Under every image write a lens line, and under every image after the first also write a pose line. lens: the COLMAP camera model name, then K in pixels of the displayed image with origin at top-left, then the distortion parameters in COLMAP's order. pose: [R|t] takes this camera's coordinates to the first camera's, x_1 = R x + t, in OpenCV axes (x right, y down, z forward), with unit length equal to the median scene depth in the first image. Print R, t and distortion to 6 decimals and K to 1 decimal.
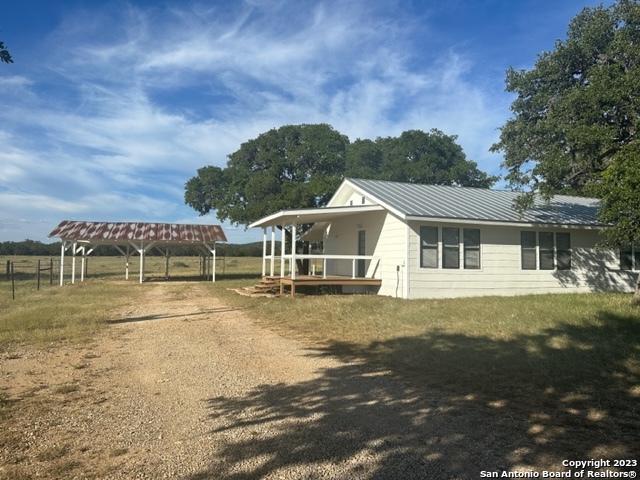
lens RADIAL K [[454.1, 0, 318.4], [0, 454.1, 259.2], [0, 0, 1]] dist [0.052382, -0.050481]
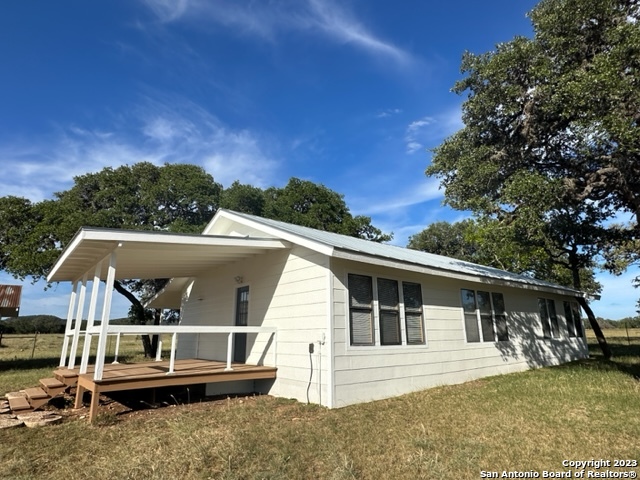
lens RADIAL K [[365.7, 0, 323.9], [0, 365.7, 236.7], [0, 0, 1]] dist [-0.005814, 0.000780]
pose [[0.937015, 0.067488, 0.342706, 0.024113], [0.021515, 0.968141, -0.249479, -0.000062], [-0.348625, 0.241139, 0.905711, 0.526517]]
